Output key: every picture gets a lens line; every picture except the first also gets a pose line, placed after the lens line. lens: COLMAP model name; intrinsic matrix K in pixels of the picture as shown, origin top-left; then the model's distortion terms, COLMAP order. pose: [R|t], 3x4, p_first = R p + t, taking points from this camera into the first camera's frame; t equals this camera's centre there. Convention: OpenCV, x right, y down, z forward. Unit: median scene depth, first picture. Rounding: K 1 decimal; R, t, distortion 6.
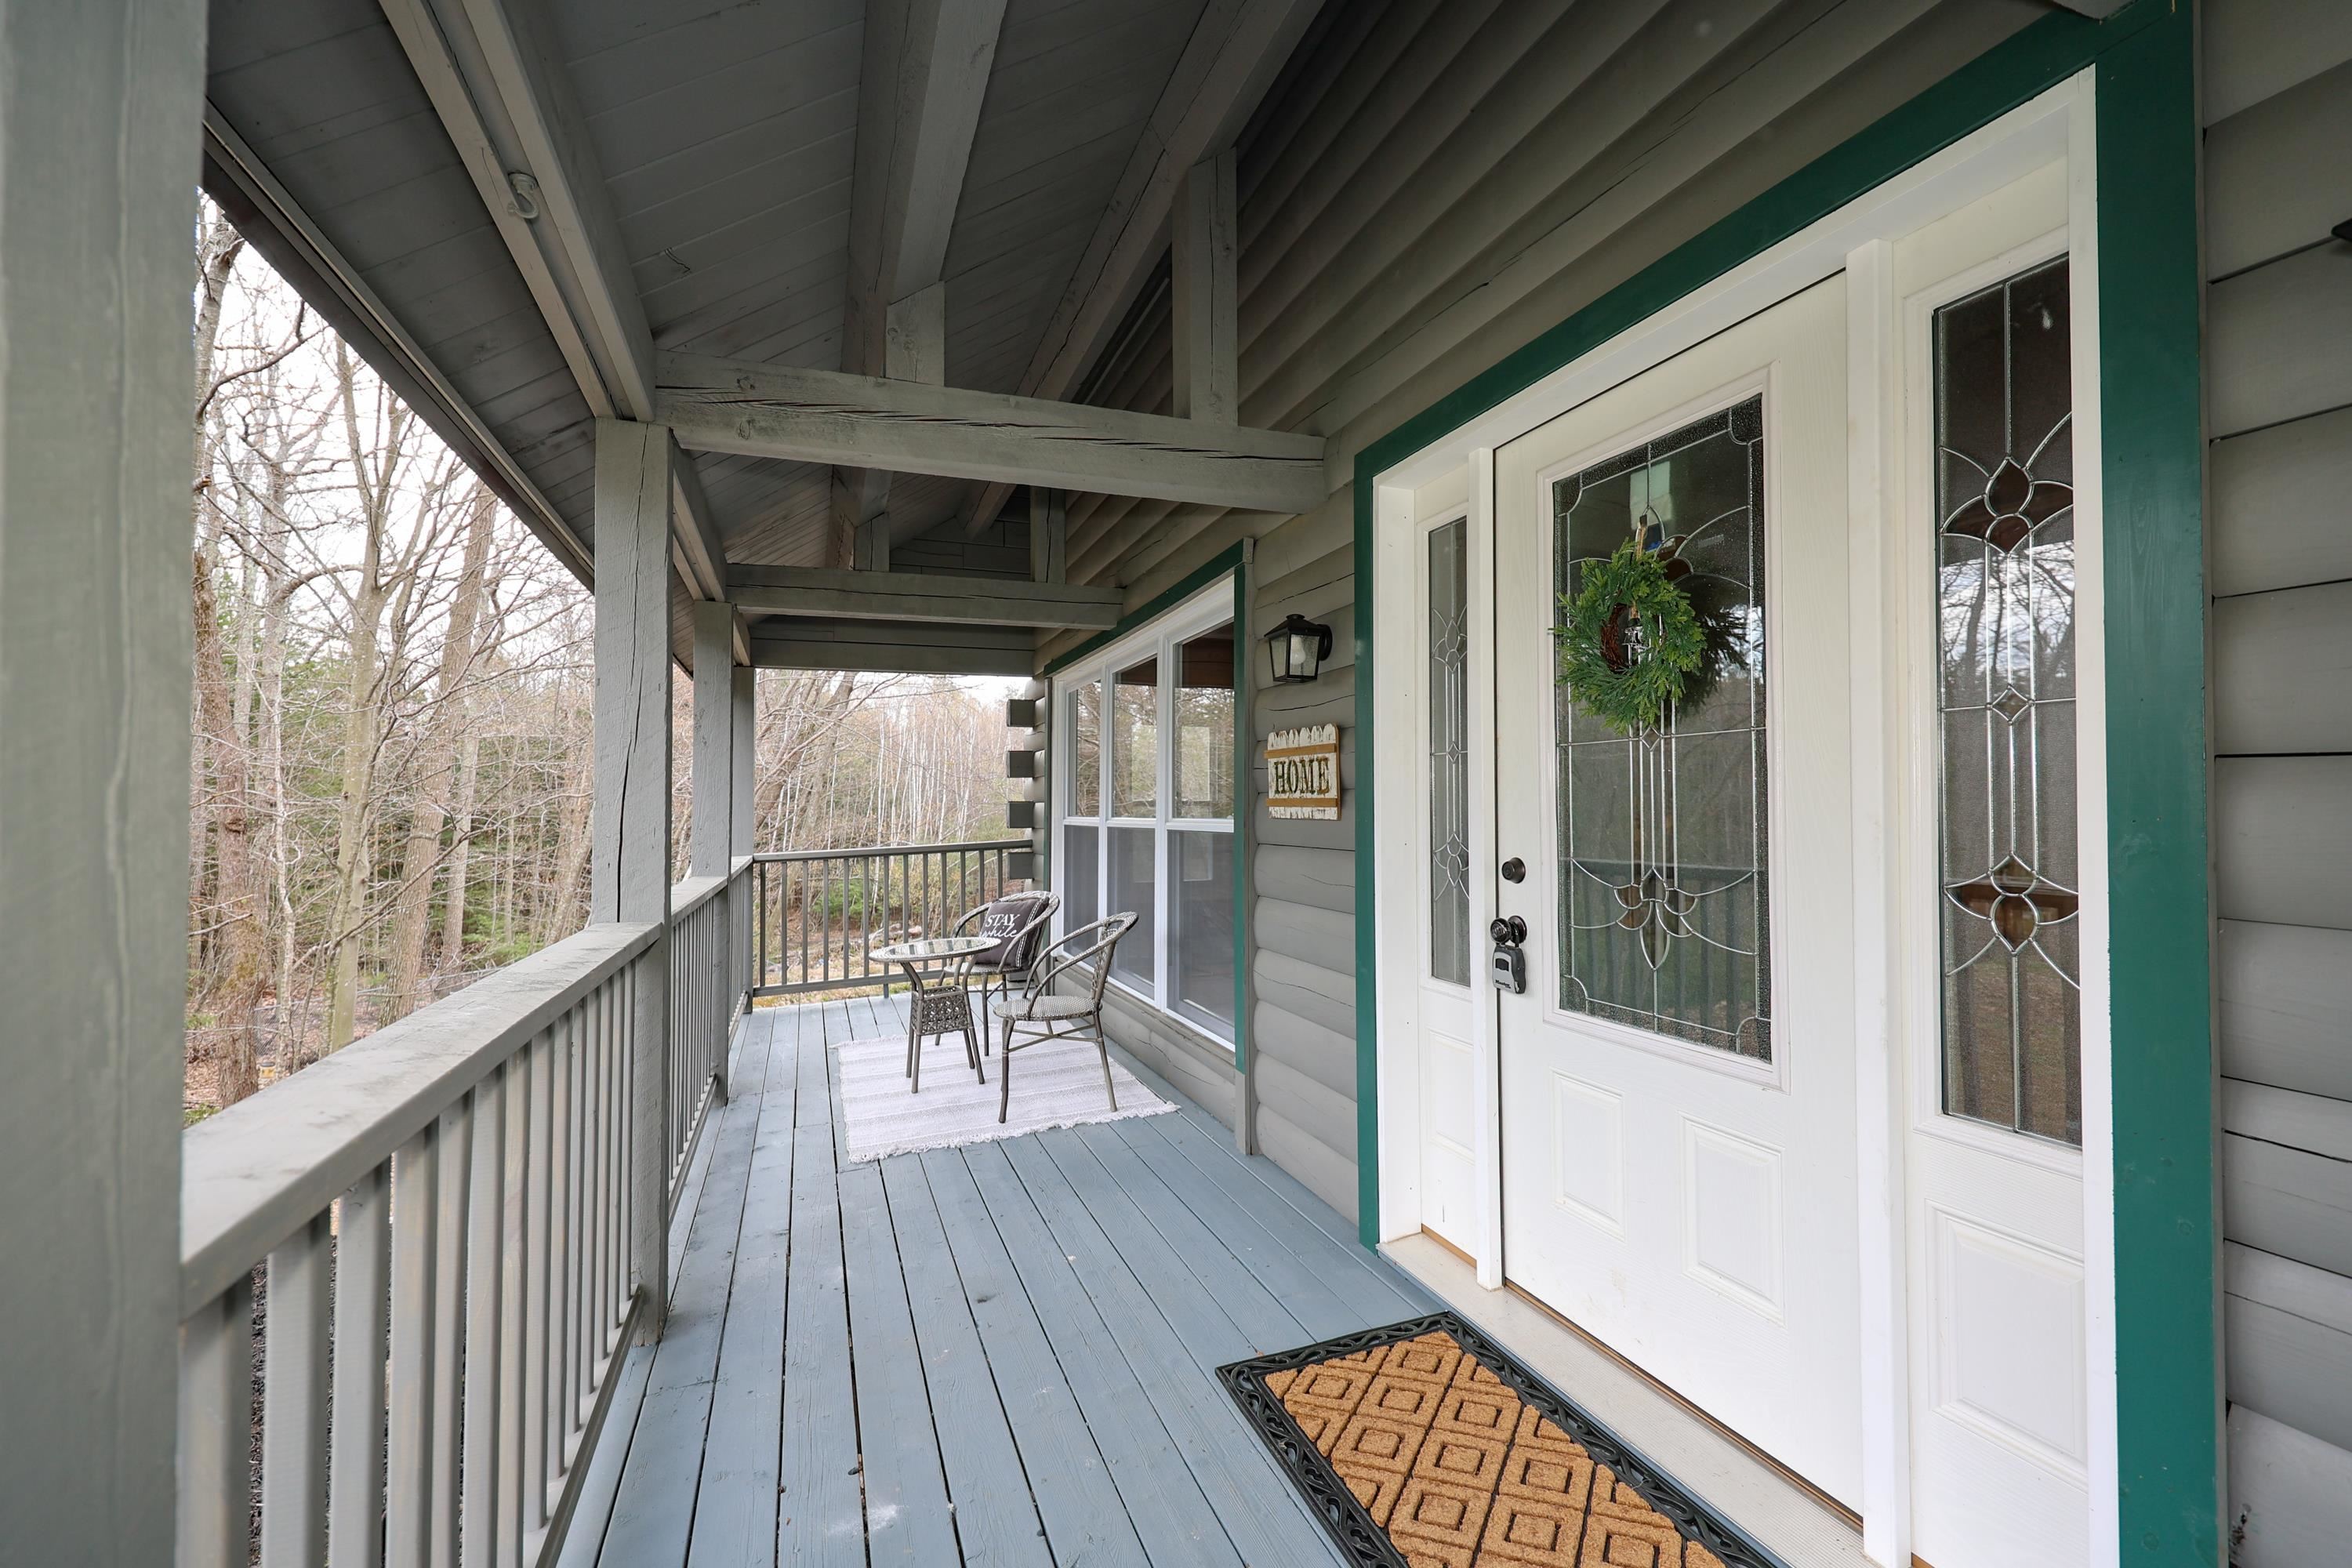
lens RADIAL K [[950.8, 0, 1175.1], [0, 950.8, 787.3], [0, 0, 1]] dist [0.000513, 0.000257]
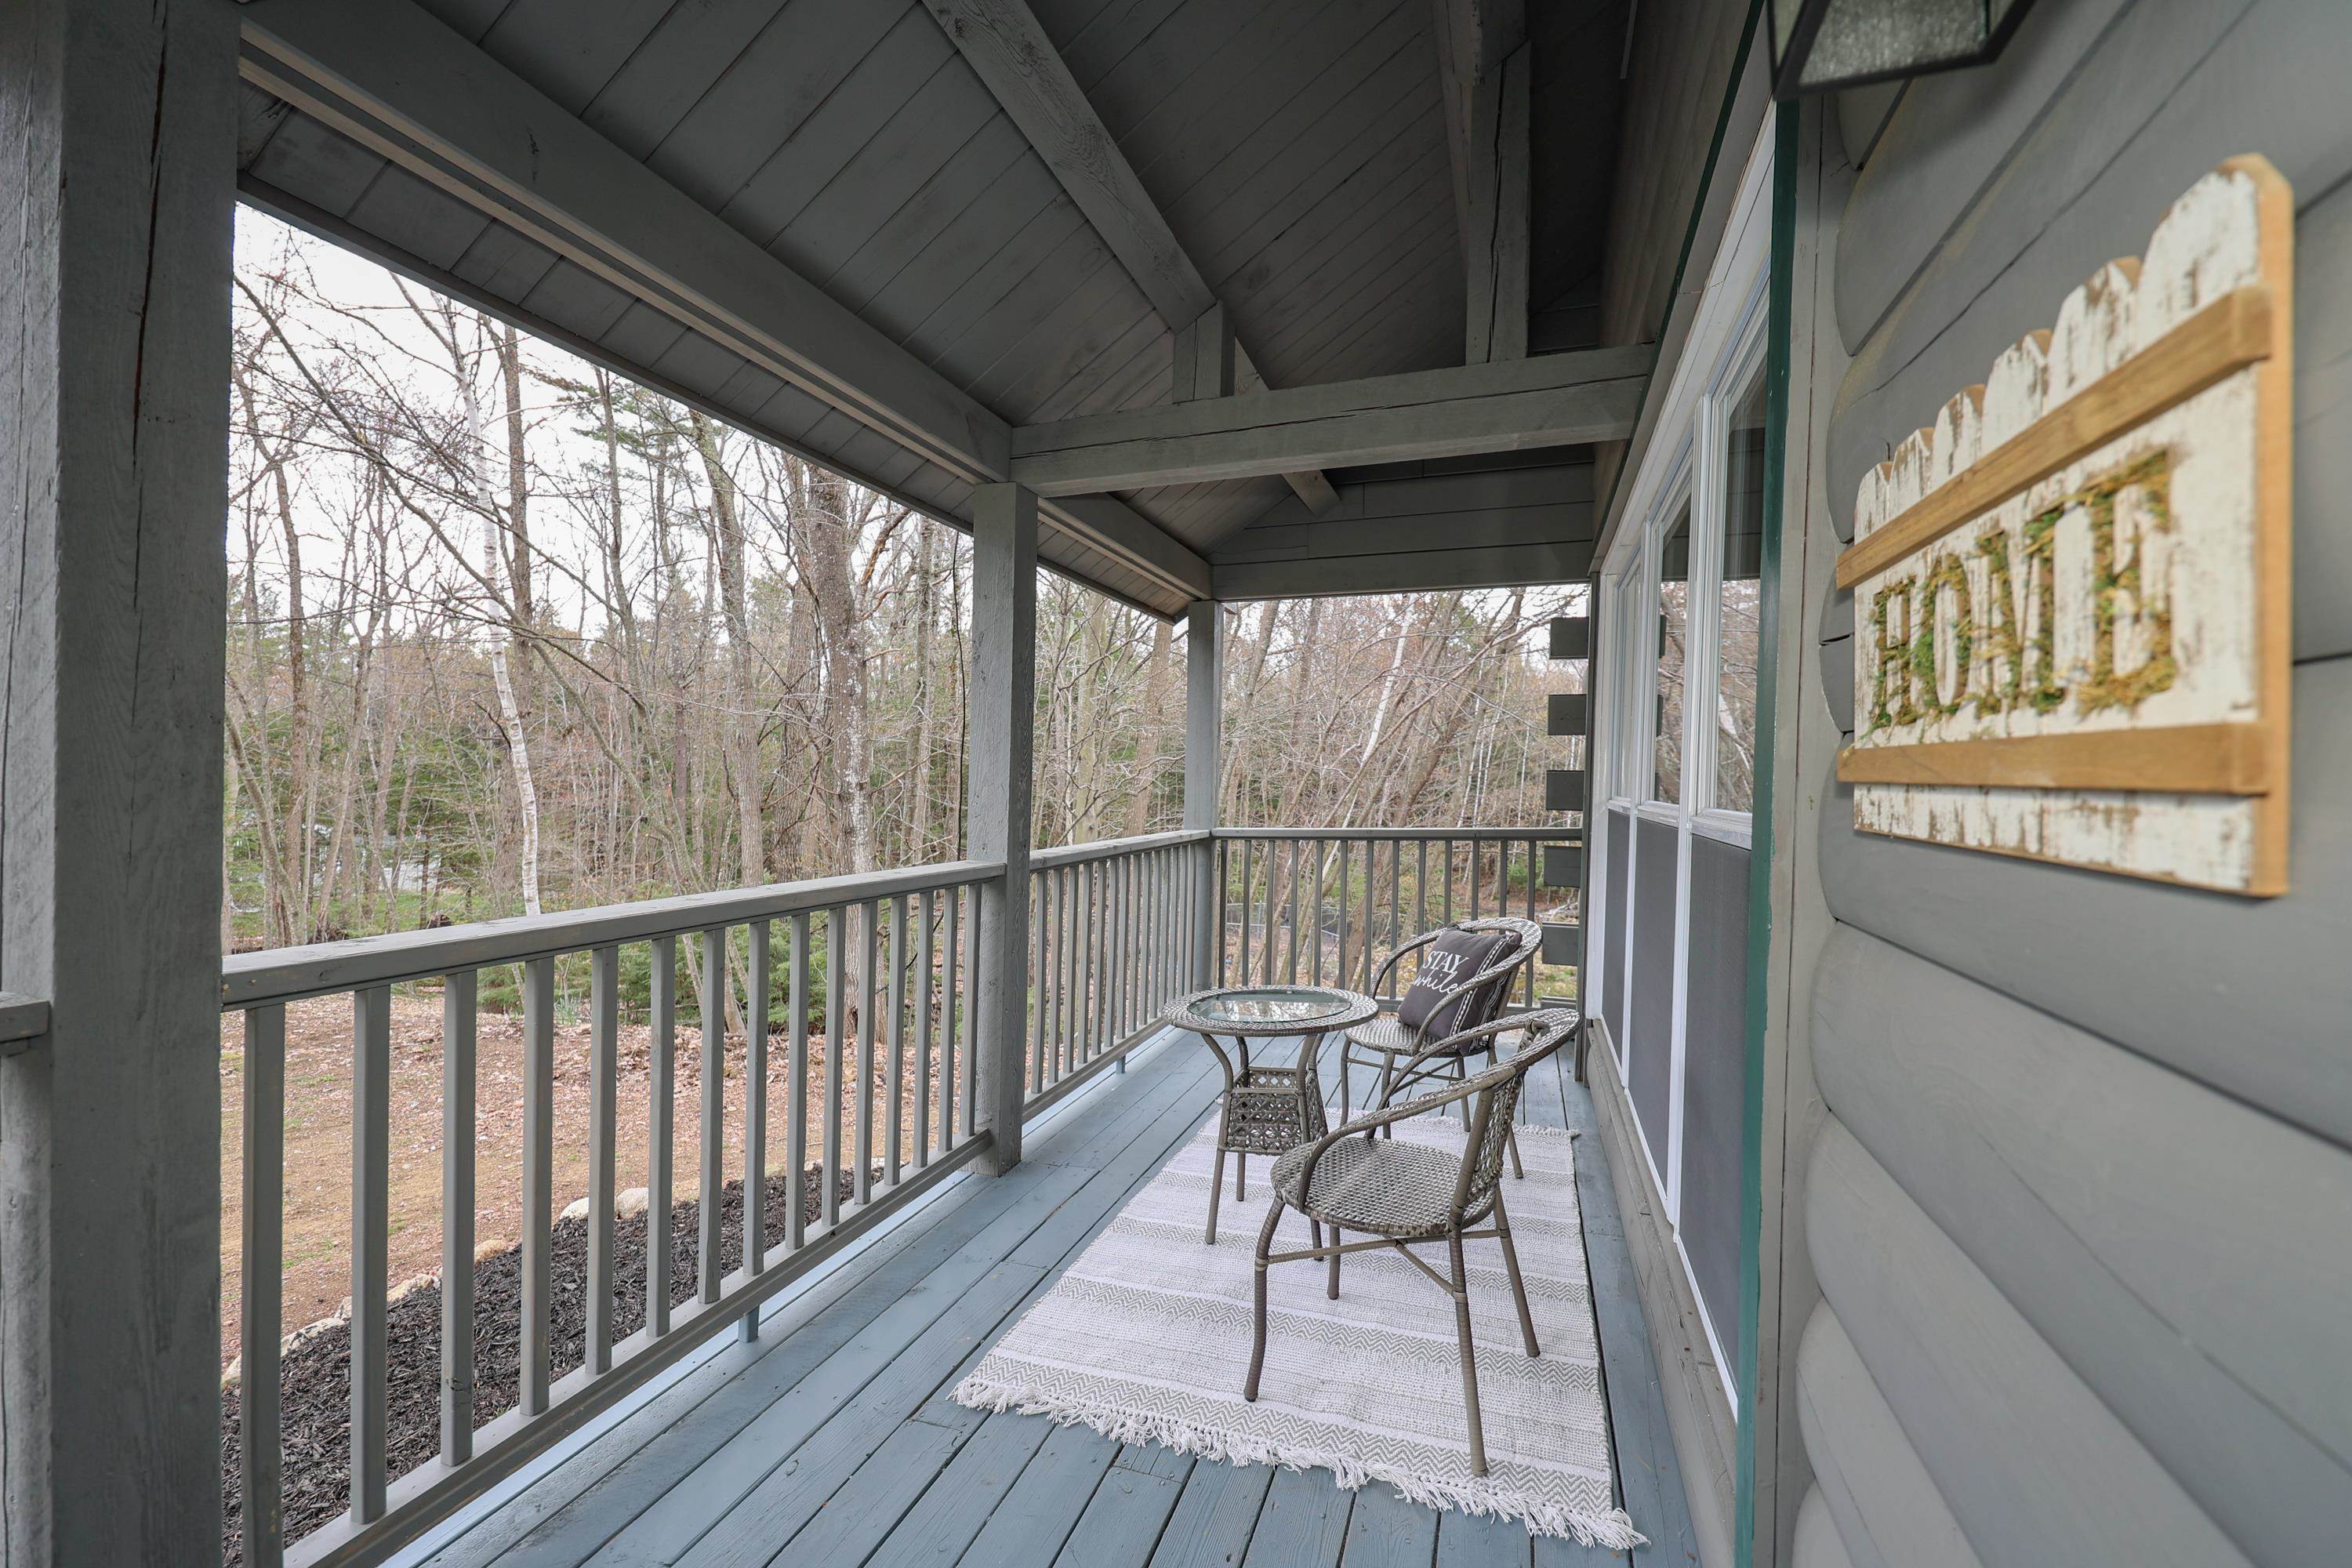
lens RADIAL K [[950.8, 0, 1175.1], [0, 950.8, 787.3], [0, 0, 1]] dist [0.000513, 0.000257]
pose [[0.775326, 0.019063, -0.631274, 0.099235], [0.002425, 0.999447, 0.033159, 0.010712], [0.631557, -0.027240, 0.774851, 0.583643]]
